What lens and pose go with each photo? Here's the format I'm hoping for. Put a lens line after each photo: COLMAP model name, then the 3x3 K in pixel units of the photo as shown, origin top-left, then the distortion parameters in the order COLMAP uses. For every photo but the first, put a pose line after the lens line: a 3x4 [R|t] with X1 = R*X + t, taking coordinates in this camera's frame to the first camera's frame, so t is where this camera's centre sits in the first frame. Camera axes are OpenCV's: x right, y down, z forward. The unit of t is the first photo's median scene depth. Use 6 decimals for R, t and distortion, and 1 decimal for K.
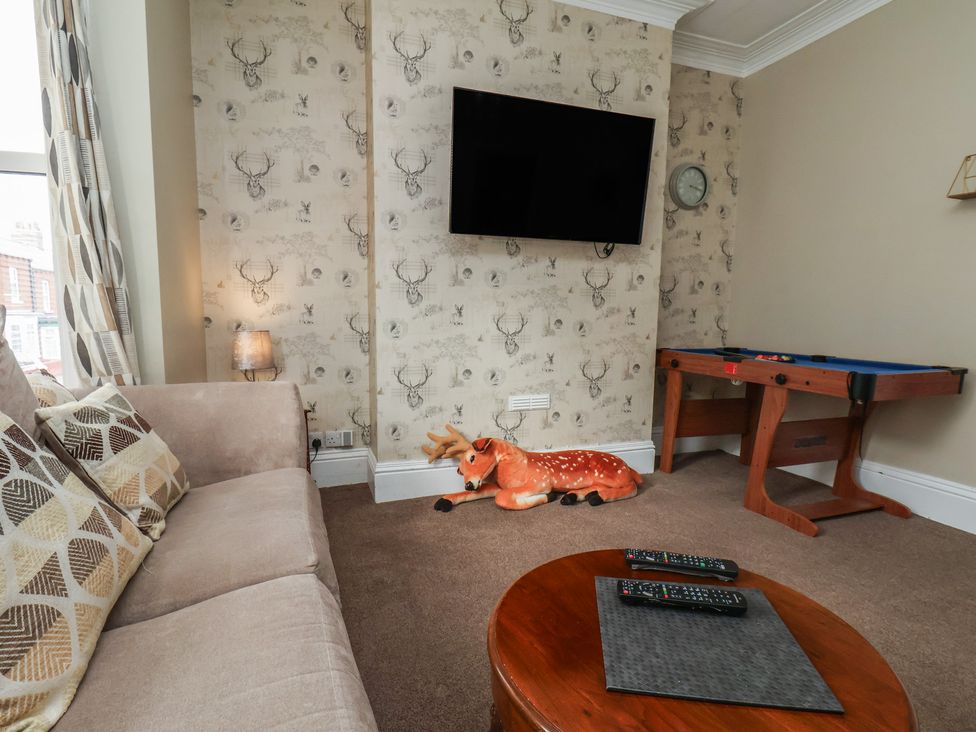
lens RADIAL K [[517.5, 0, 485.9], [0, 517.5, 370.8], [0, 0, 1]] dist [-0.002650, -0.001104]
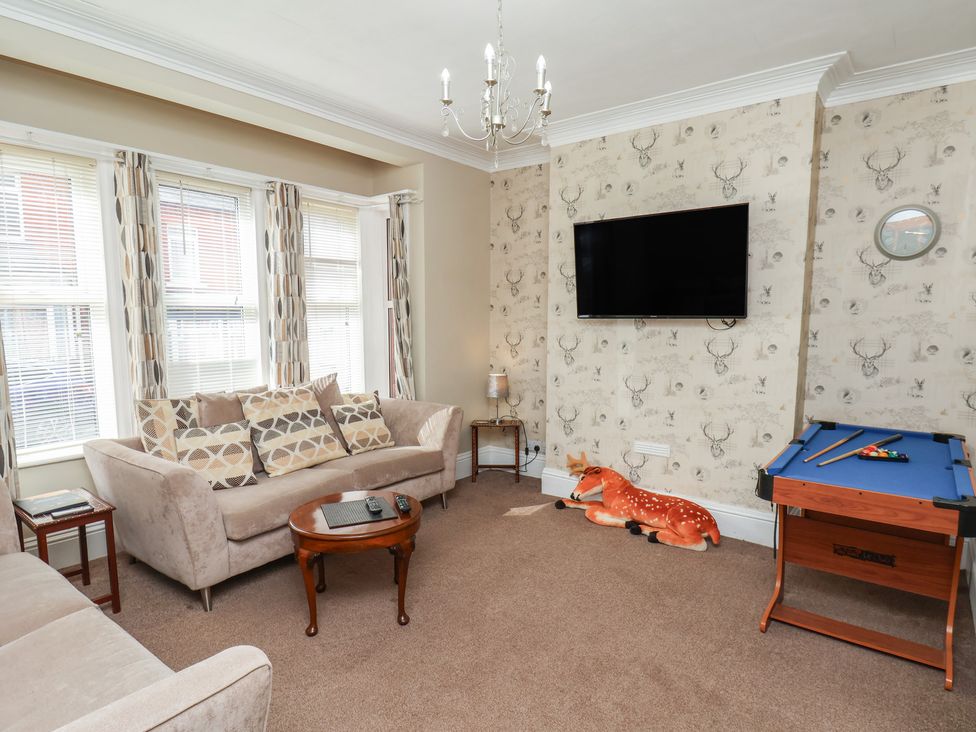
lens RADIAL K [[556.8, 0, 488.0], [0, 556.8, 366.0], [0, 0, 1]] dist [-0.000981, -0.000619]
pose [[0.530364, 0.065634, -0.845226, 1.025256], [-0.089187, 0.995786, 0.021362, -0.132764], [0.843066, 0.064054, 0.533982, -0.029498]]
